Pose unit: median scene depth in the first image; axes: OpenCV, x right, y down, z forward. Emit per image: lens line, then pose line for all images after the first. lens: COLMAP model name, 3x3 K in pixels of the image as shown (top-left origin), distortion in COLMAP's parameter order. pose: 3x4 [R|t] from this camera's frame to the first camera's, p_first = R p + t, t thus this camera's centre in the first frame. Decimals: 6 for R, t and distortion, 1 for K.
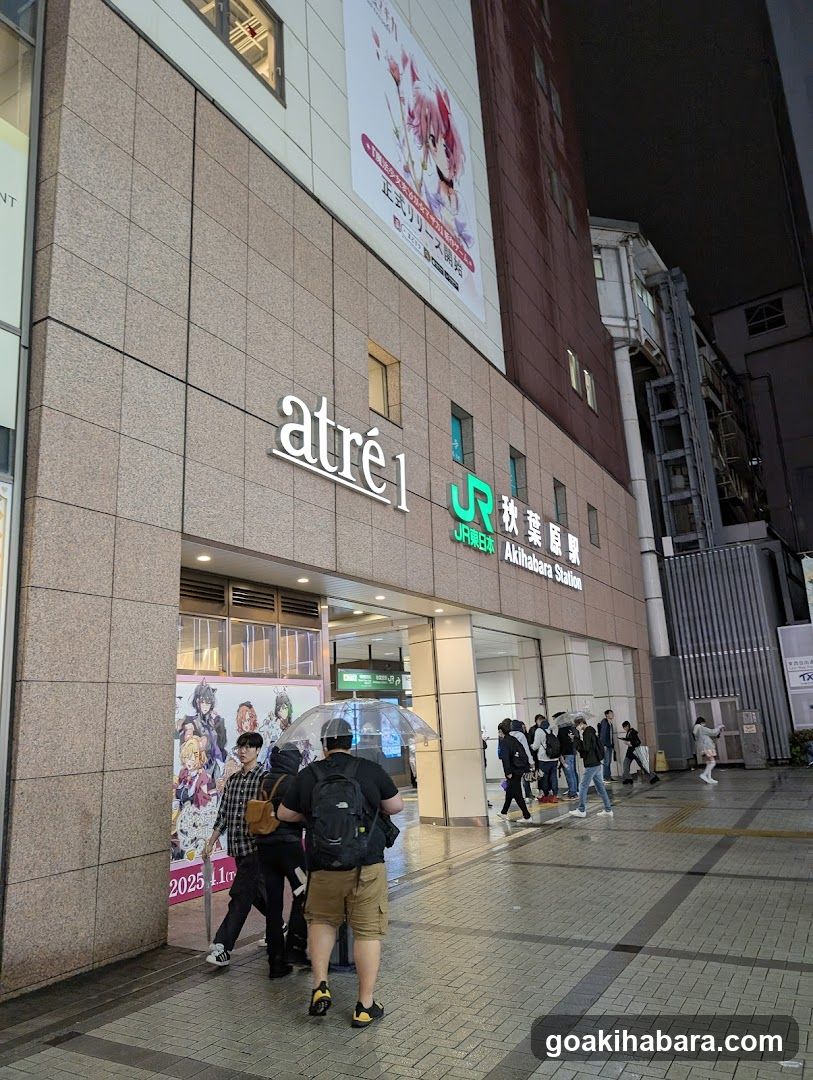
lens RADIAL K [[778.9, 0, 403.6], [0, 778.9, 556.5], [0, 0, 1]] dist [0.005718, 0.002240]
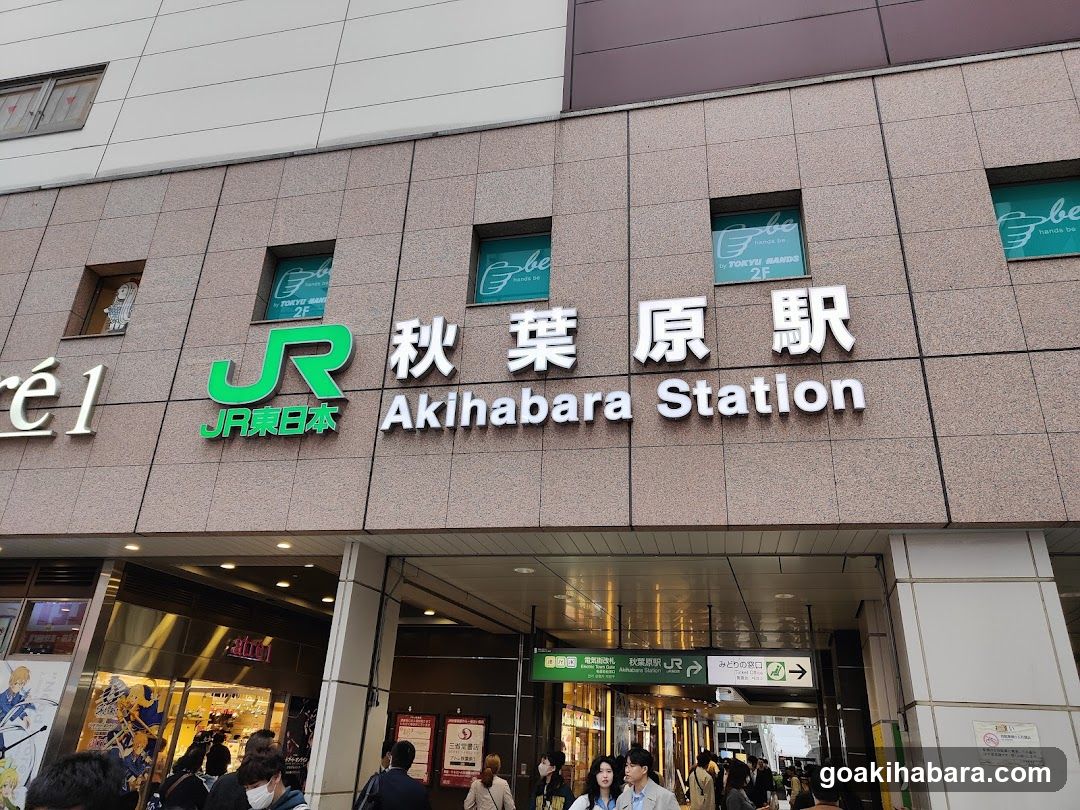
lens RADIAL K [[749.2, 0, 541.3], [0, 749.2, 393.2], [0, 0, 1]] dist [0.044123, -0.068066]
pose [[0.283947, -0.344219, -0.894923, 0.912107], [0.145379, 0.938004, -0.314663, 0.231310], [0.947755, -0.040756, 0.316386, 1.314129]]
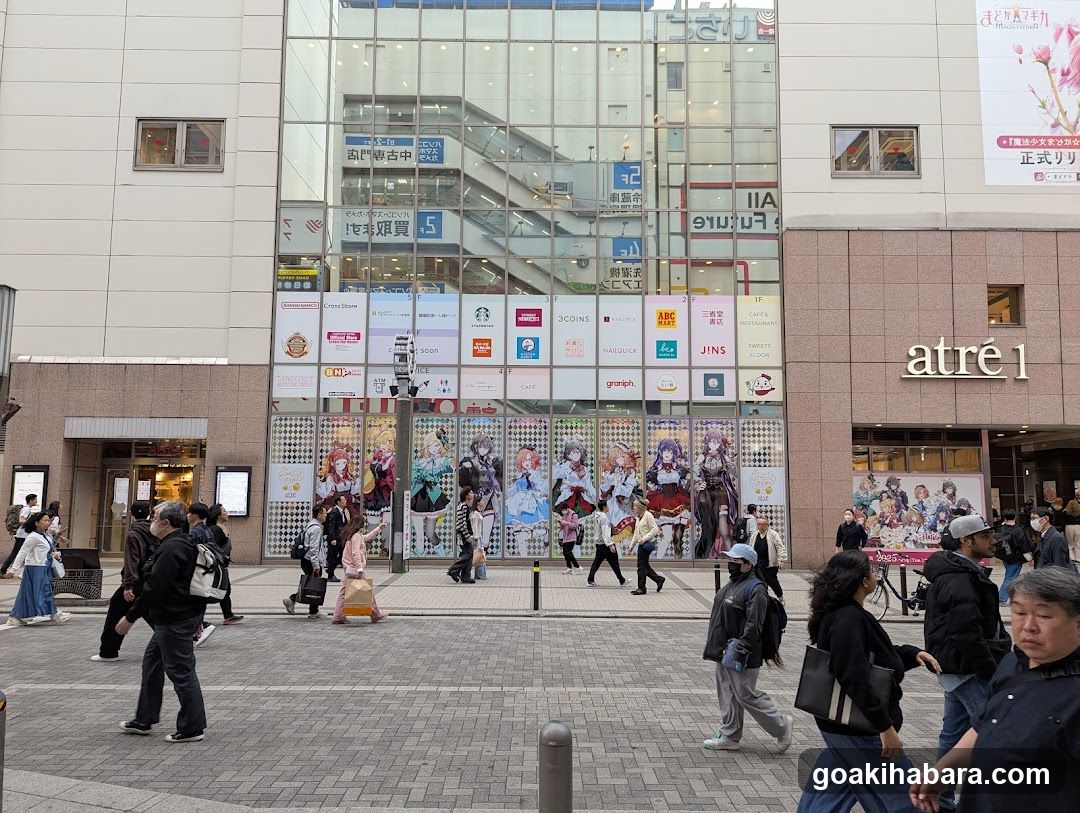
lens RADIAL K [[778.9, 0, 539.7], [0, 778.9, 411.4], [0, 0, 1]] dist [0.005718, 0.002240]
pose [[0.496809, -0.028007, -0.867408, 1.057008], [0.154225, 0.986420, 0.056483, -0.272581], [0.854046, -0.161837, 0.494382, -0.853576]]
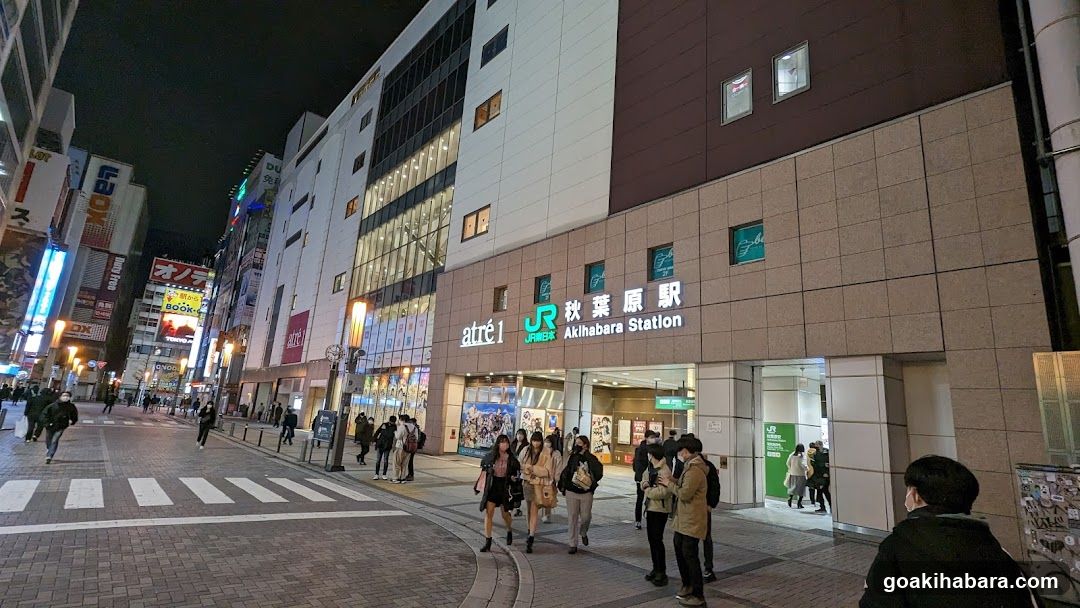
lens RADIAL K [[514.0, 0, 540.0], [0, 514.0, 304.0], [0, 0, 1]] dist [0.000146, -0.000048]
pose [[-0.337845, -0.180900, -0.923654, 1.809761], [0.154630, 0.957353, -0.244059, 0.300515], [0.928413, -0.225278, -0.295464, 1.852930]]
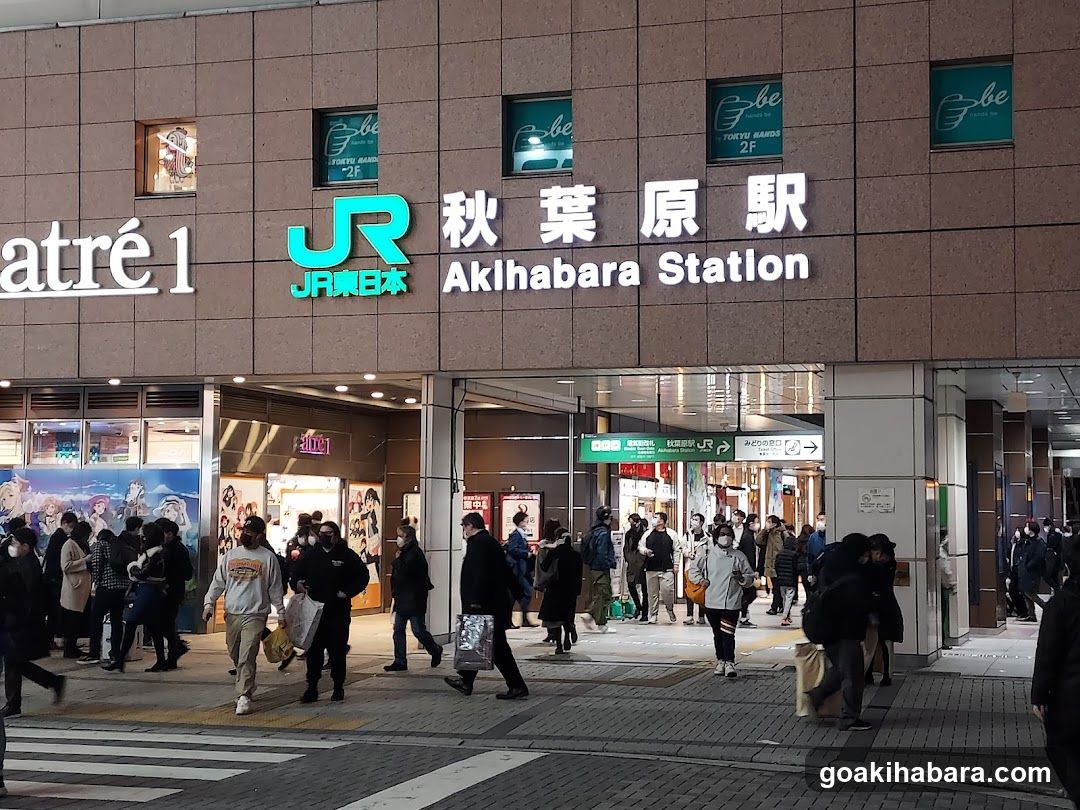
lens RADIAL K [[1621.5, 0, 533.0], [0, 1621.5, 423.3], [0, 0, 1]] dist [0.100431, -0.100624]
pose [[0.222310, -0.004907, -0.974964, 2.188085], [0.193766, 0.980262, 0.039248, 0.109039], [0.955528, -0.197640, 0.218873, 1.027519]]
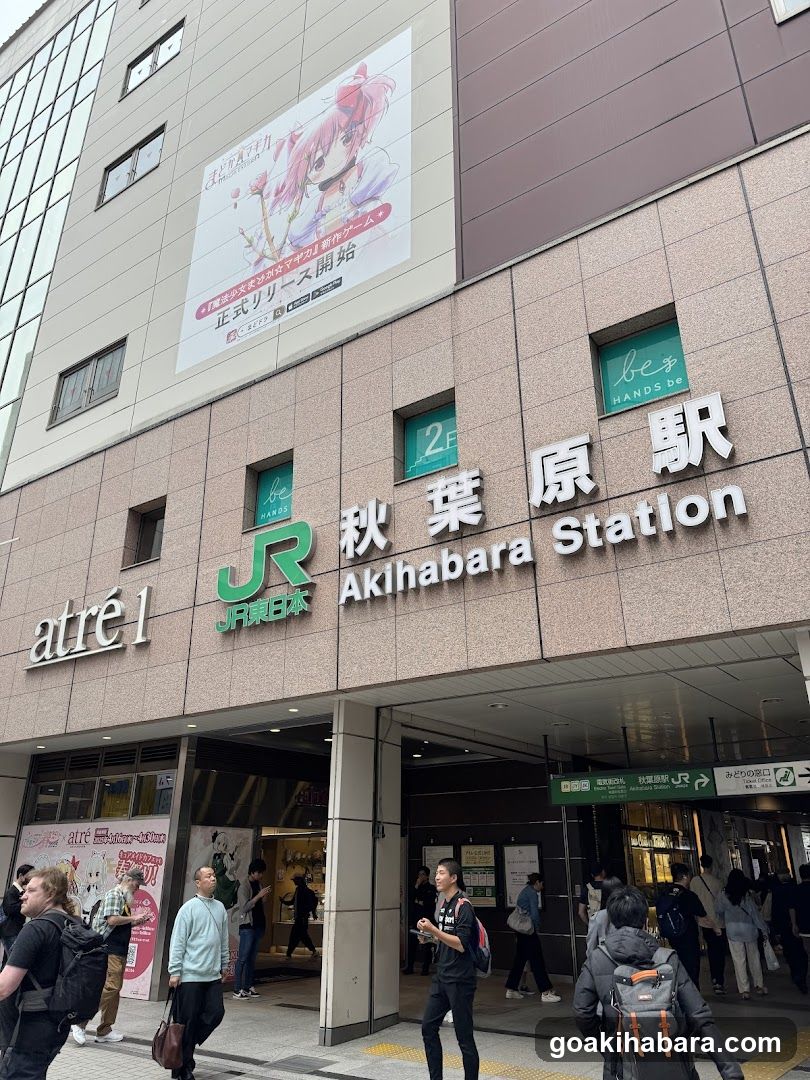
lens RADIAL K [[760.5, 0, 405.0], [0, 760.5, 540.0], [0, 0, 1]] dist [0.142705, -0.253808]
pose [[-0.080145, -0.344953, -0.935192, 1.048426], [0.218810, 0.909238, -0.354132, 0.273705], [0.972471, -0.233011, 0.002608, 1.489304]]
